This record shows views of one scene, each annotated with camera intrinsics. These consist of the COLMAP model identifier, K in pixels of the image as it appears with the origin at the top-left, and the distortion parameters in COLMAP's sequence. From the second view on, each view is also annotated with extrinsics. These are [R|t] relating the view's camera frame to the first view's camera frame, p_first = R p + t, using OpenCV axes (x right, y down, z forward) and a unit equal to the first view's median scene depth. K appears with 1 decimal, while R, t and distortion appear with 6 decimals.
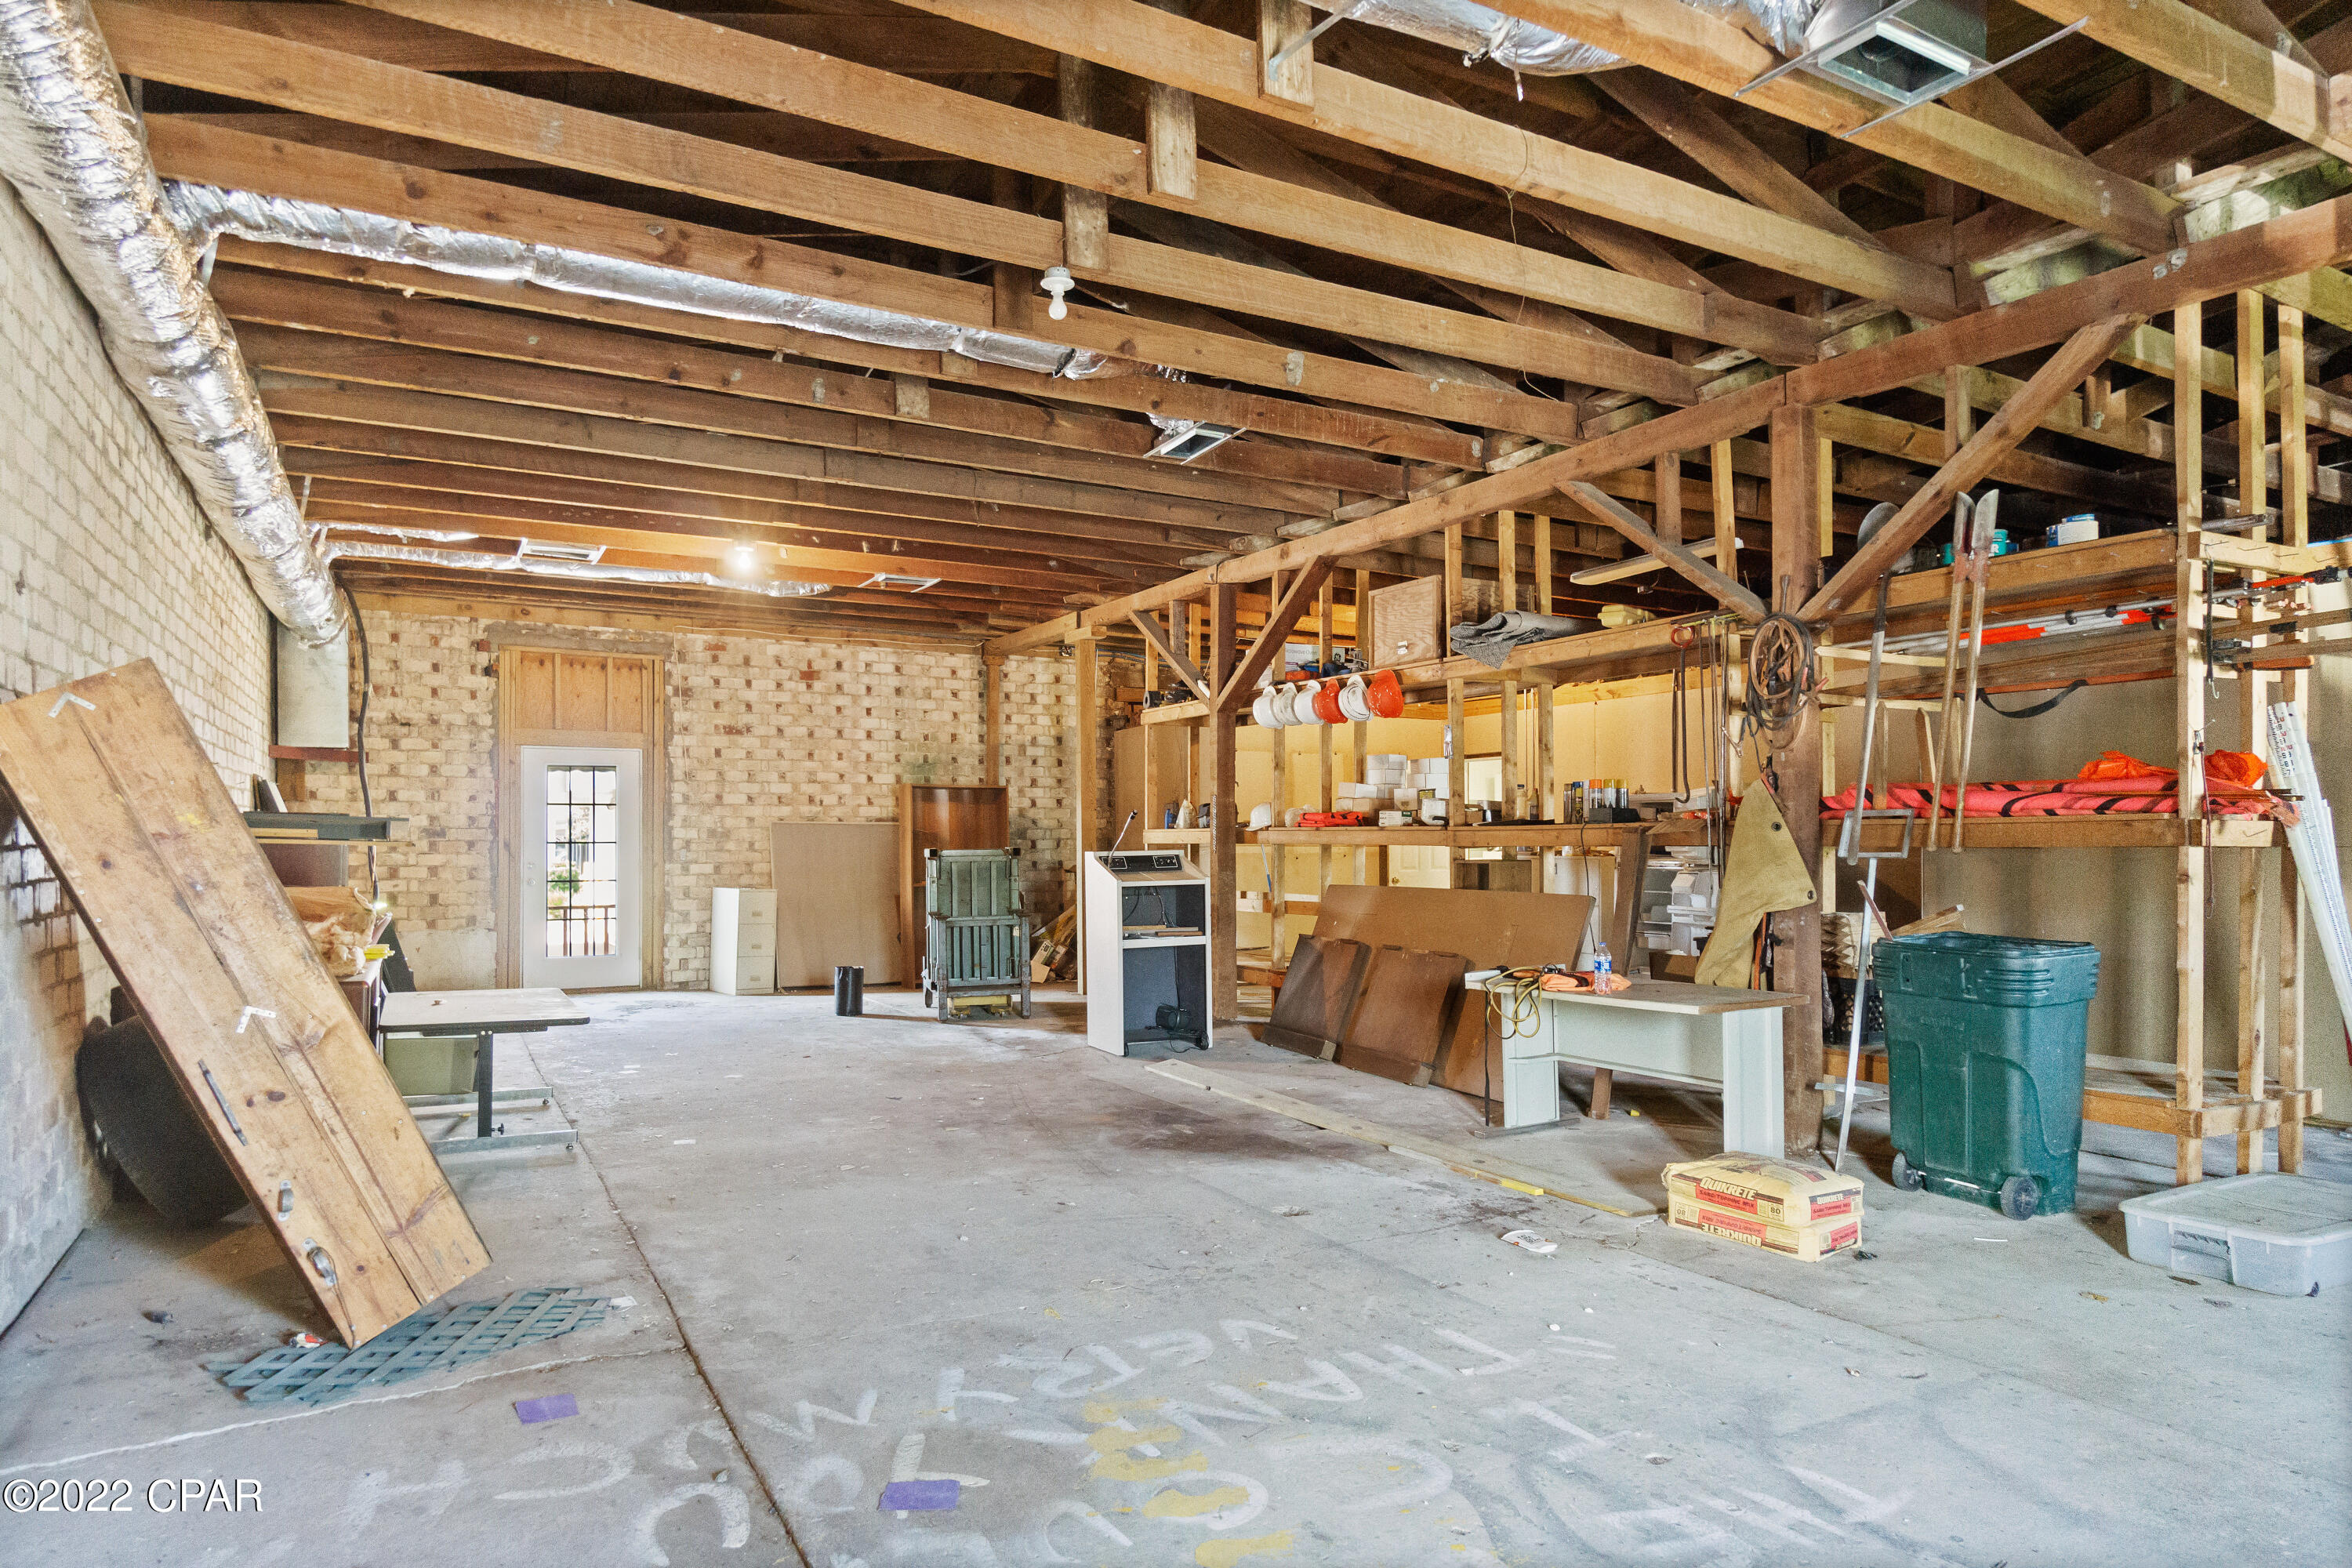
lens RADIAL K [[1386.6, 0, 1174.3], [0, 1386.6, 857.8], [0, 0, 1]] dist [-0.002380, -0.000168]
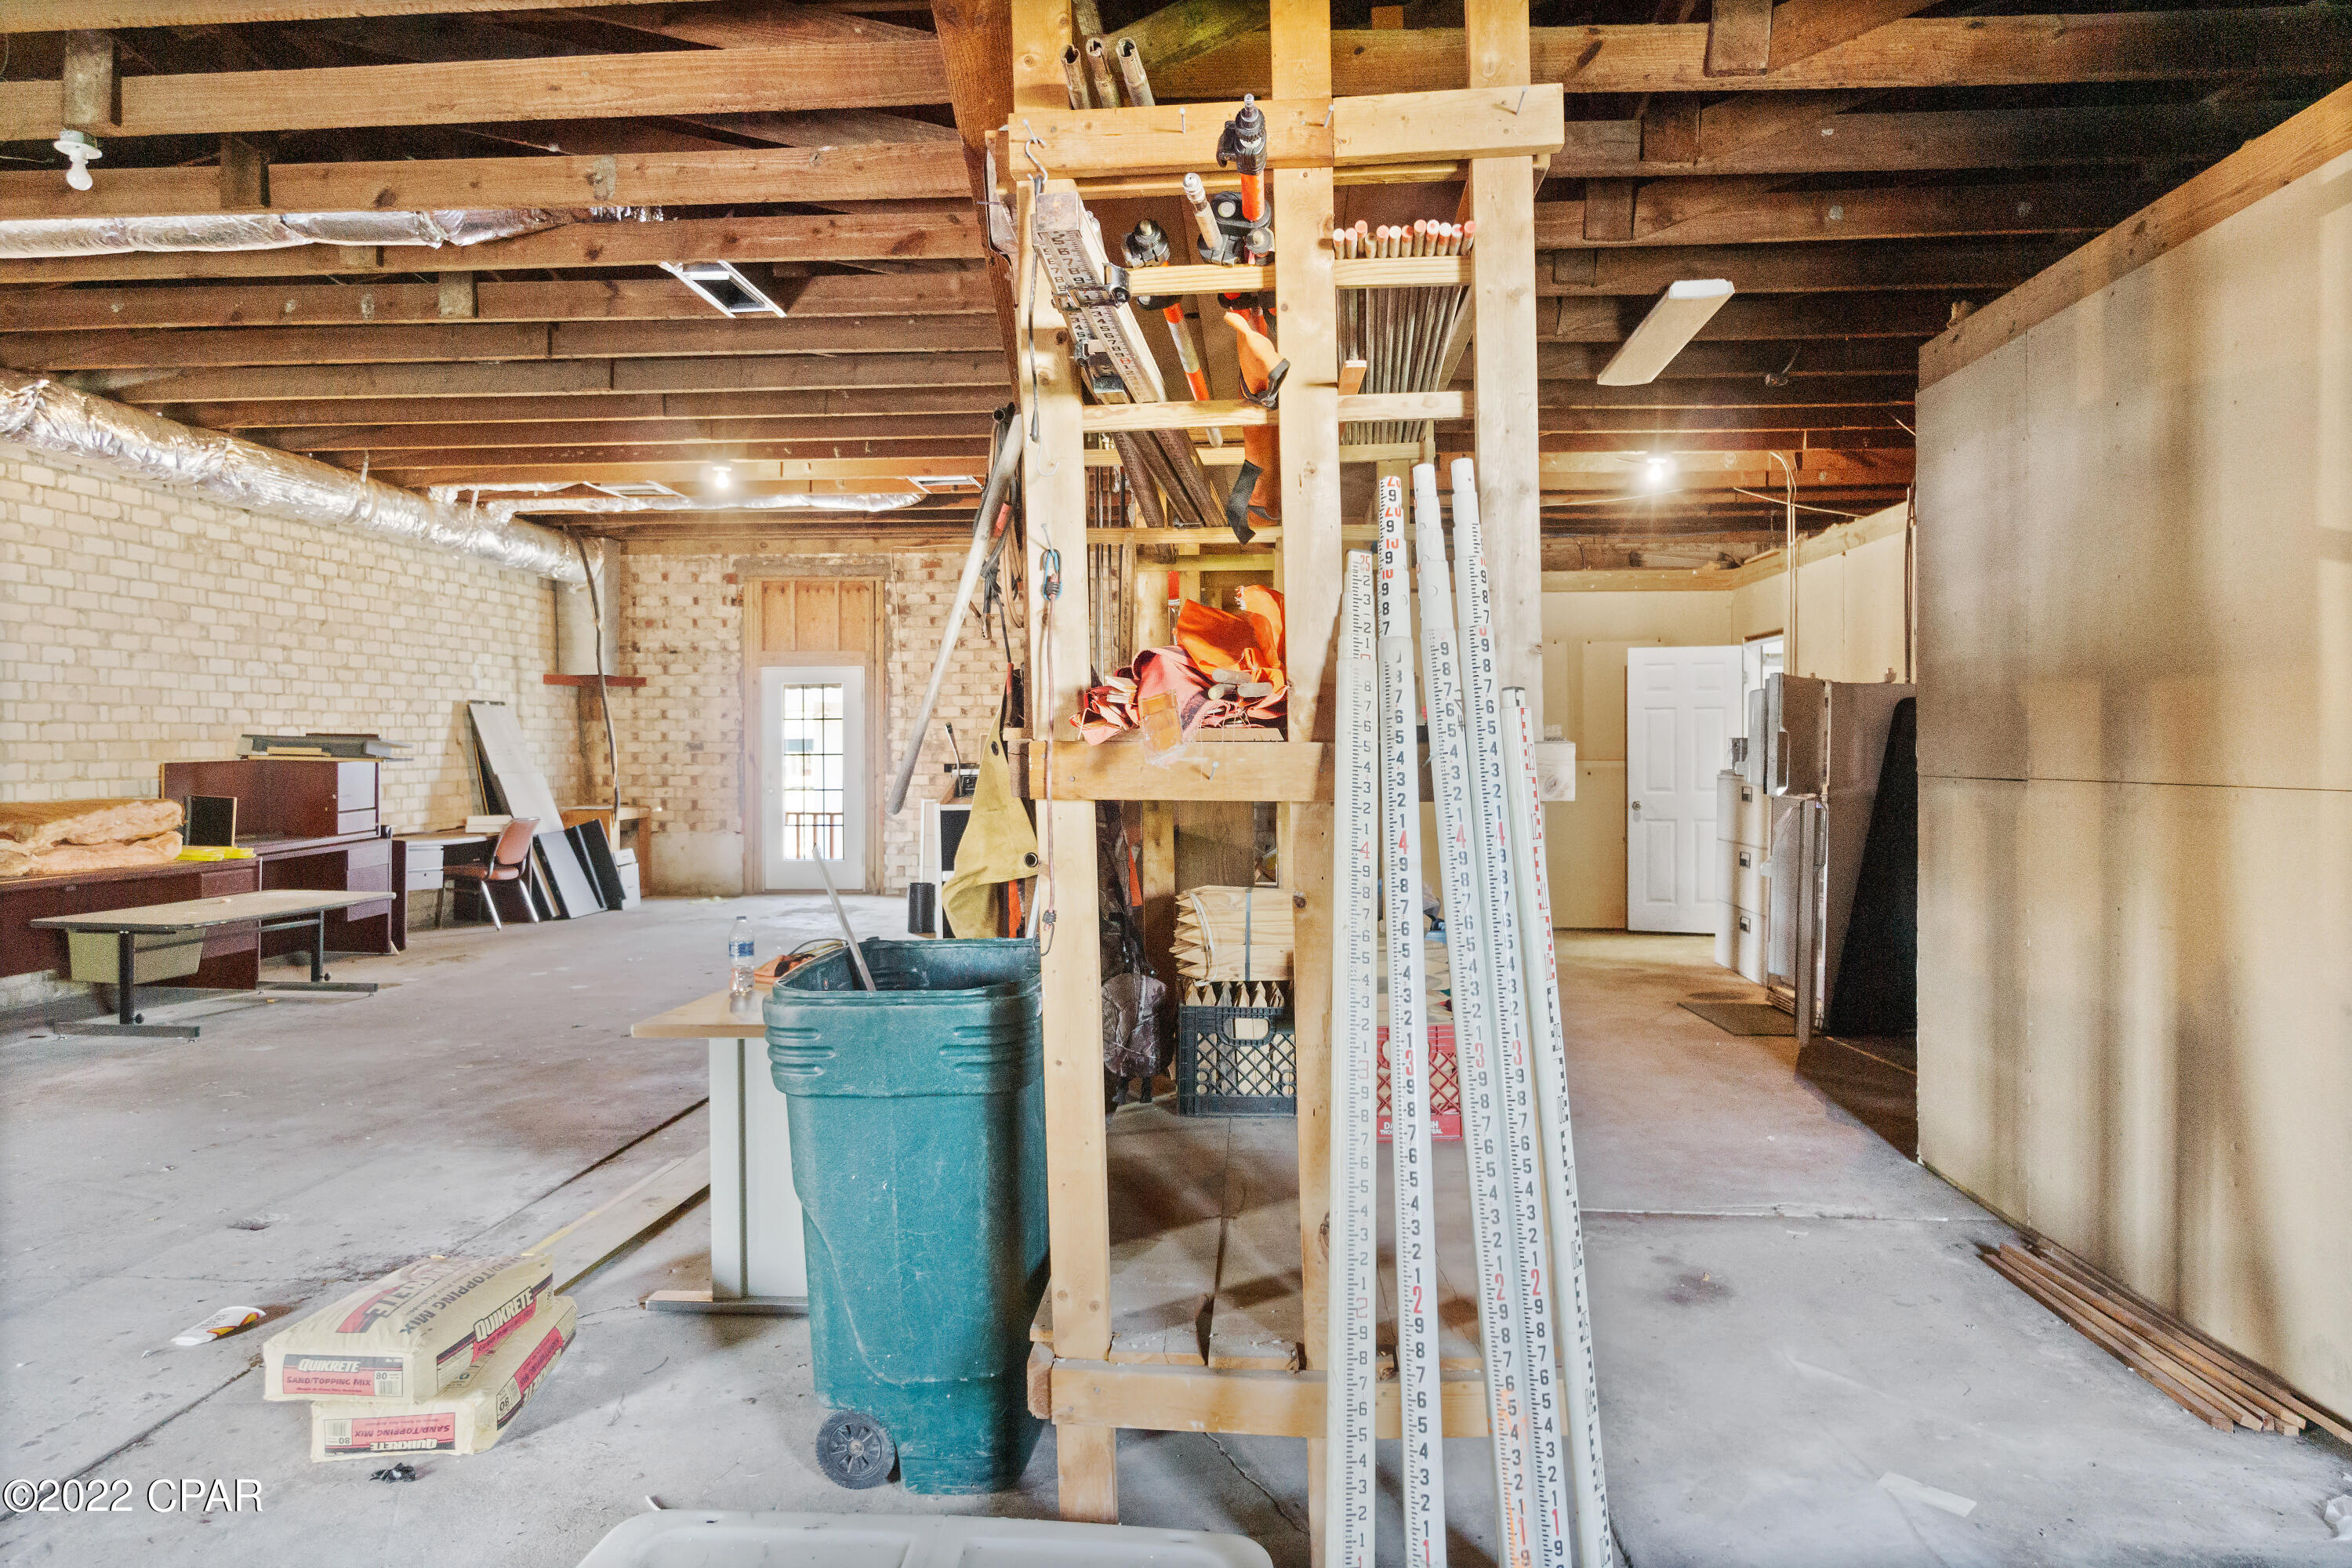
lens RADIAL K [[1381.7, 0, 1176.0], [0, 1381.7, 784.0], [0, 0, 1]] dist [-0.005586, -0.000334]
pose [[0.840366, 0.012916, -0.541865, 0.410364], [-0.004257, 0.999842, 0.017231, -0.008279], [0.542002, -0.012173, 0.840289, 0.257587]]
